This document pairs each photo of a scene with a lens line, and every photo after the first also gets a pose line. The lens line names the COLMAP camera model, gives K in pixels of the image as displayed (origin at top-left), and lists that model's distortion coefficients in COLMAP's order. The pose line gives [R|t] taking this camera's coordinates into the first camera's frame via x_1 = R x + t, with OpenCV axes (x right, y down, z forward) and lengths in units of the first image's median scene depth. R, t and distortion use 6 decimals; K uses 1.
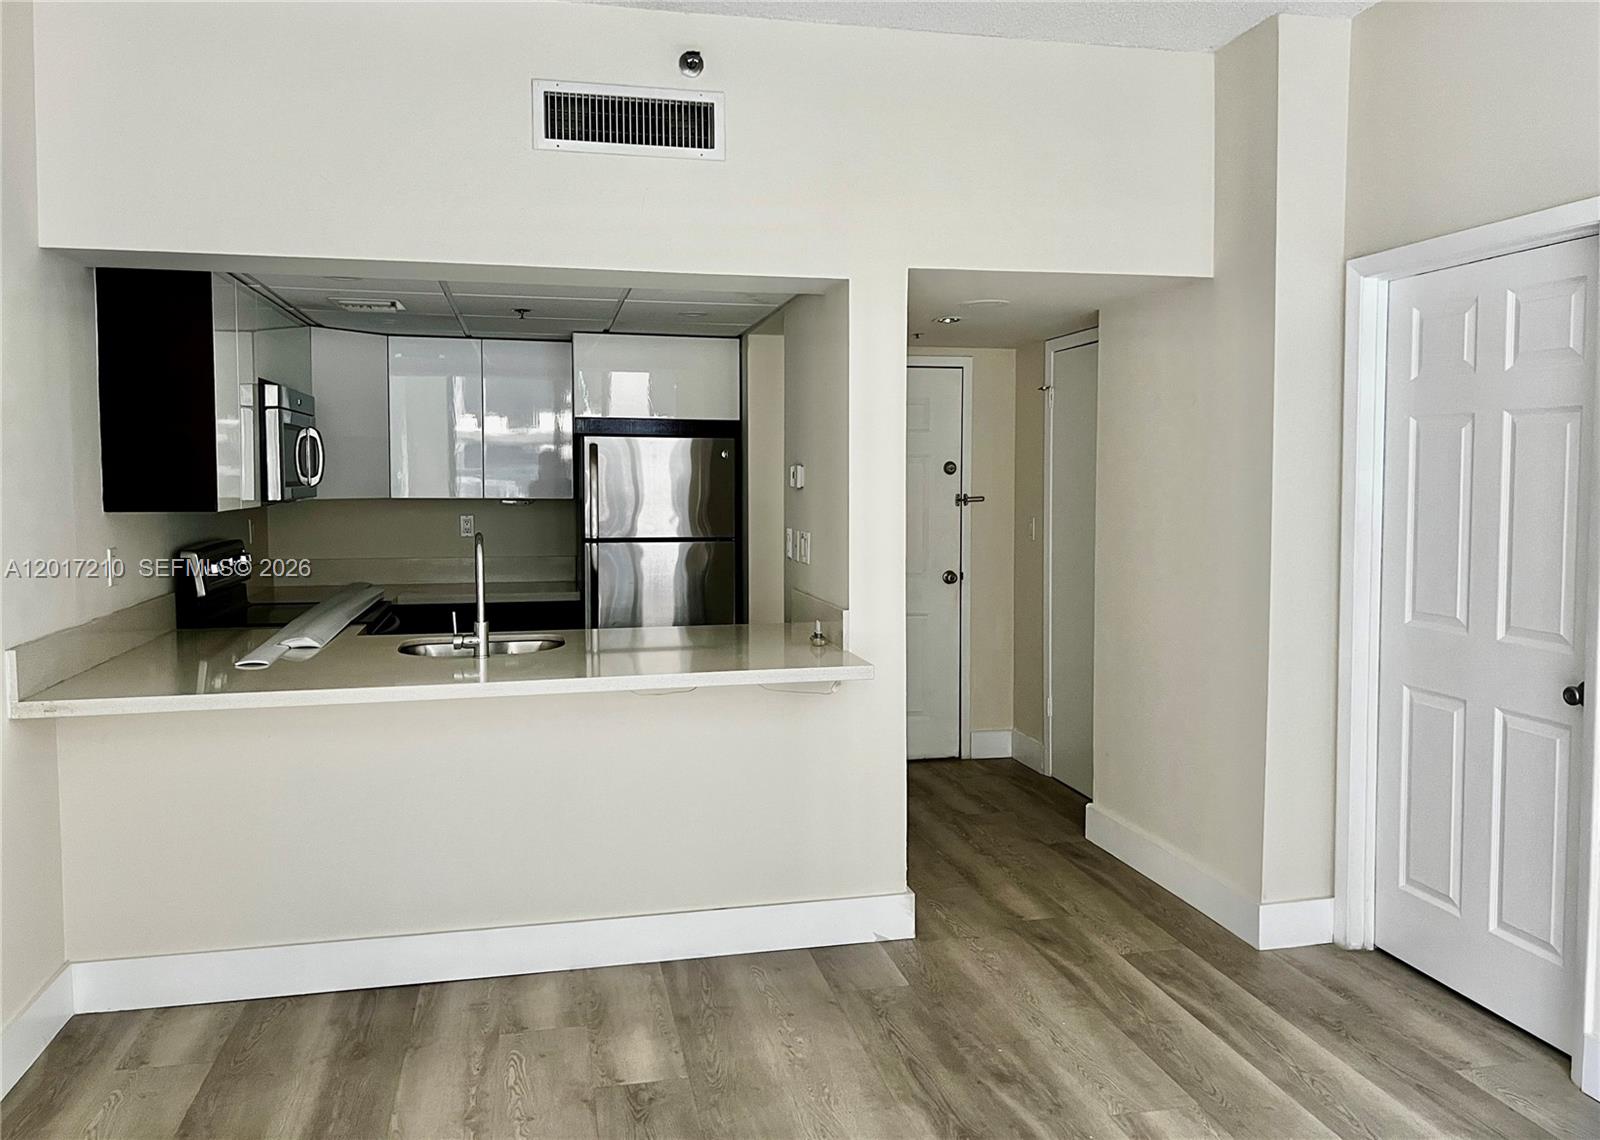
lens RADIAL K [[1250.7, 0, 802.7], [0, 1250.7, 565.1], [0, 0, 1]] dist [-0.005406, -0.014020]
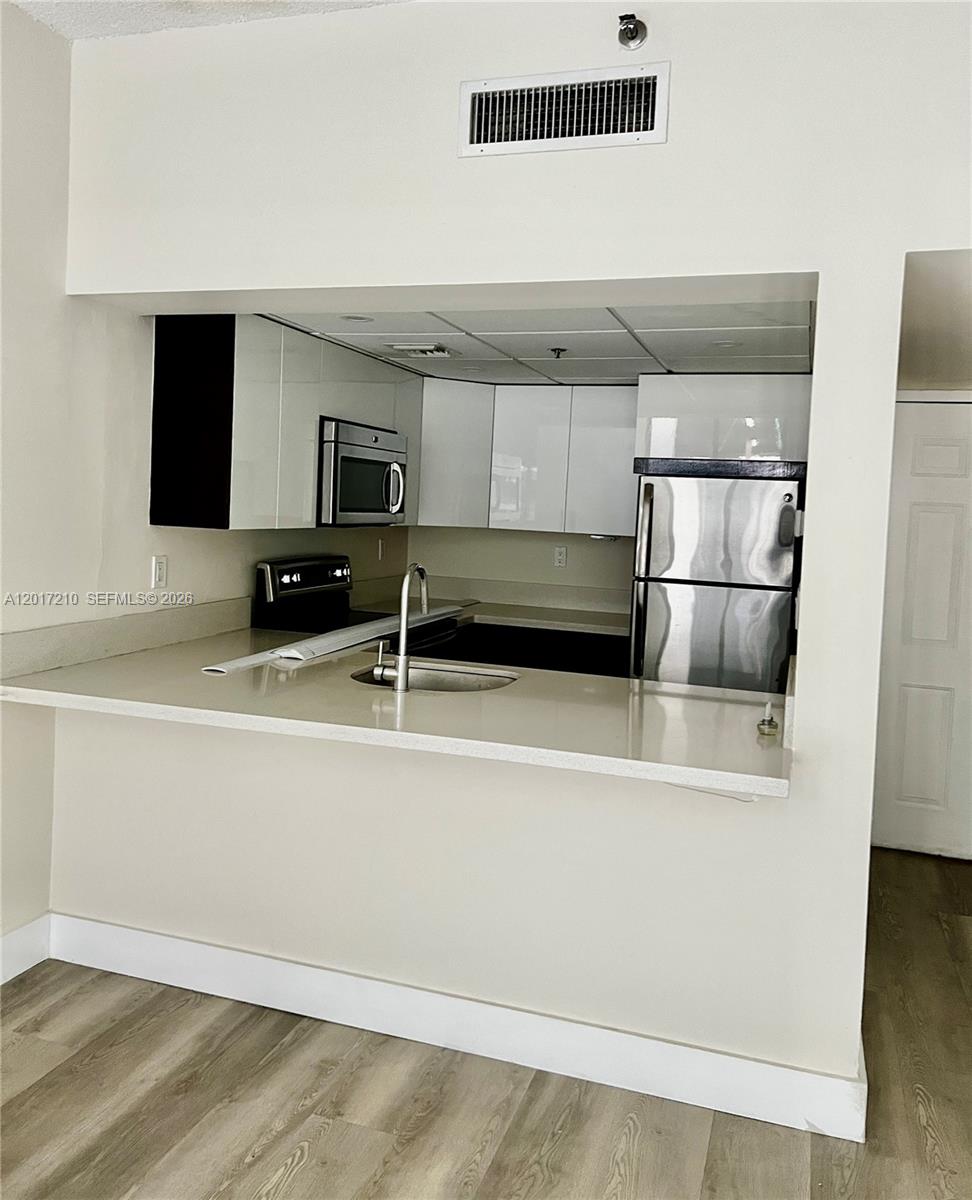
lens RADIAL K [[975.3, 0, 469.9], [0, 975.3, 551.9], [0, 0, 1]] dist [0.037448, -0.049563]
pose [[0.854166, 0.061038, -0.516405, 0.176087], [-0.079945, 0.996695, -0.014427, -0.027991], [0.513818, 0.053607, 0.856223, 0.369305]]
